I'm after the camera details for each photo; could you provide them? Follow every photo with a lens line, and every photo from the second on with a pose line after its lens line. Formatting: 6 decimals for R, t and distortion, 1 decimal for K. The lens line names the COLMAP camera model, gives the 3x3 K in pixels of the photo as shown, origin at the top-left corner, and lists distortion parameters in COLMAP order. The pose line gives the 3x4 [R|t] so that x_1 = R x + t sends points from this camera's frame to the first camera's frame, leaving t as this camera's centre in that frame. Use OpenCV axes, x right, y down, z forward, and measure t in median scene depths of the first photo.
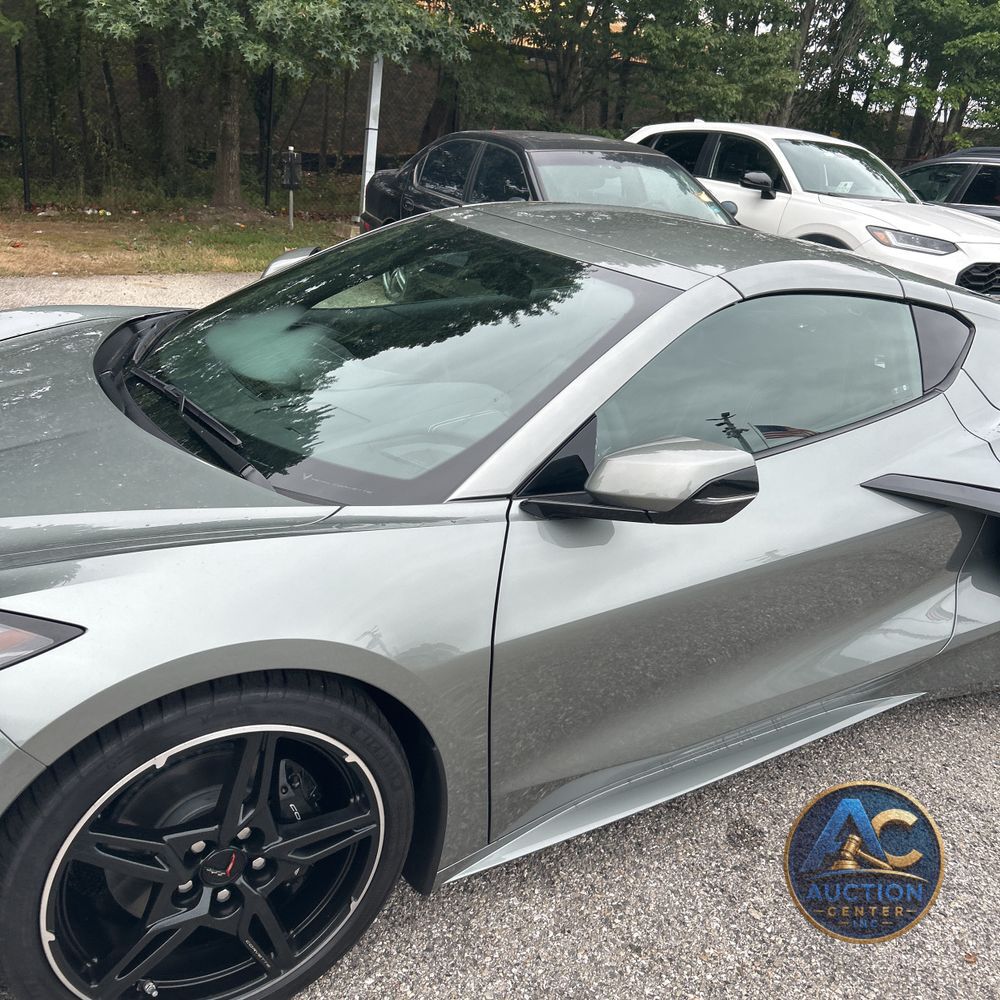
lens RADIAL K [[998.5, 0, 500.0], [0, 998.5, 500.0], [0, 0, 1]] dist [0.015688, -0.009343]
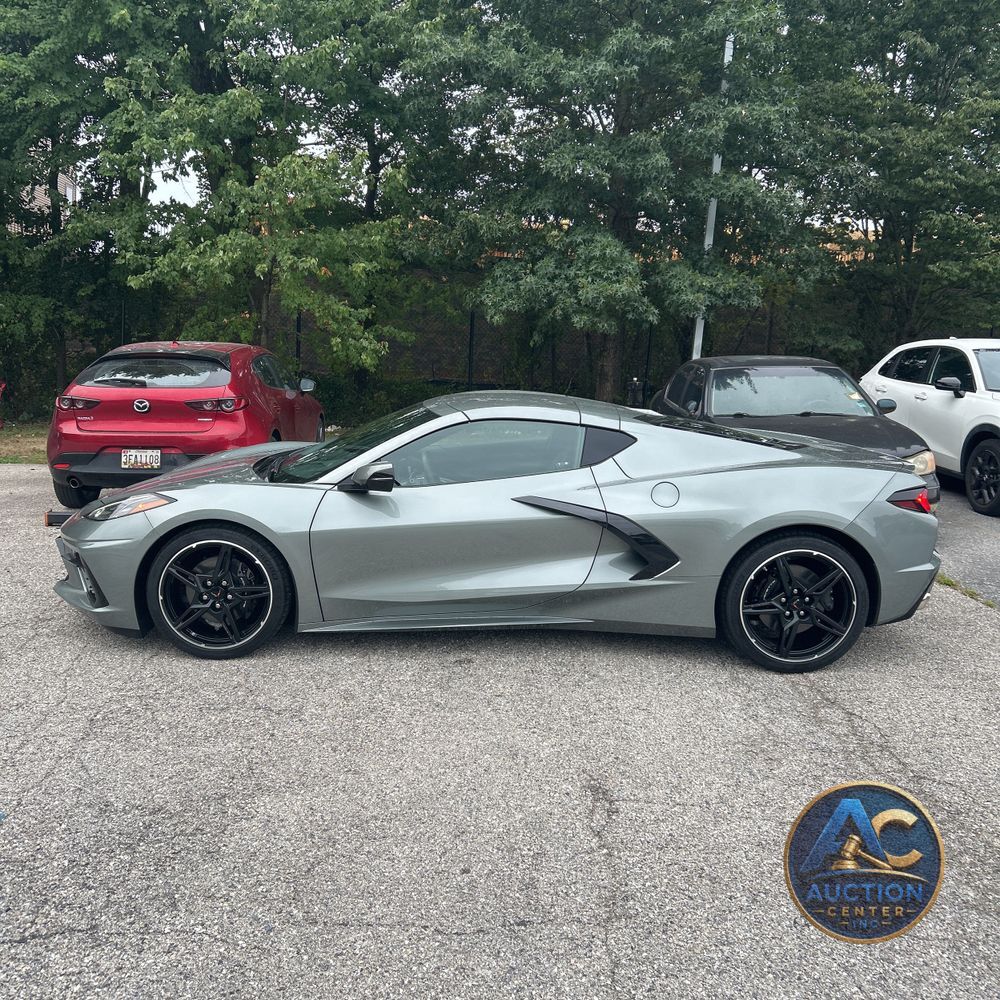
lens RADIAL K [[968.6, 0, 500.0], [0, 968.6, 500.0], [0, 0, 1]] dist [0.040392, 0.006696]
pose [[0.882196, 0.007991, -0.470815, 0.331990], [-0.111511, 0.974960, -0.192399, 0.099436], [0.457488, 0.222235, 0.860997, -0.216081]]
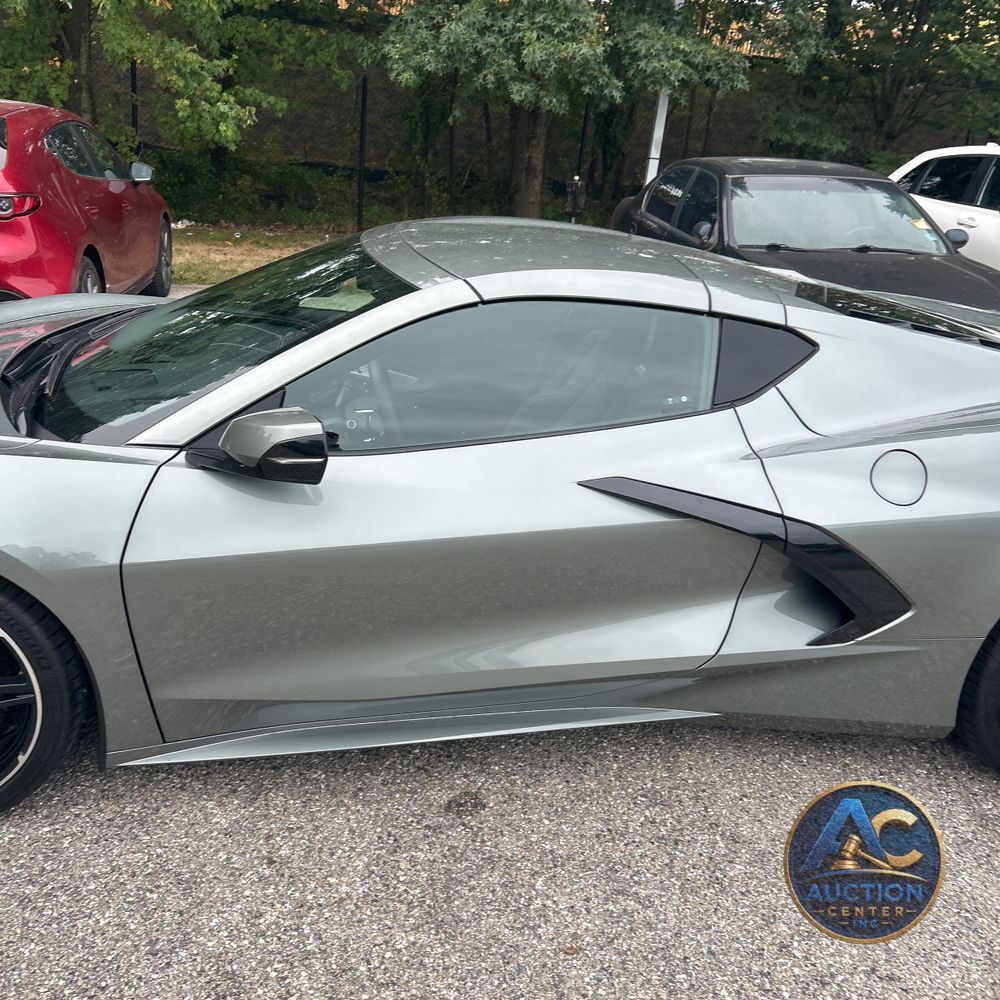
lens RADIAL K [[992.3, 0, 501.3], [0, 992.3, 485.5], [0, 0, 1]] dist [0.016118, -0.000361]
pose [[0.934574, 0.098259, -0.341932, 0.155630], [-0.112053, 0.993485, -0.020773, 0.004394], [0.337663, 0.057728, 0.939495, 0.001524]]
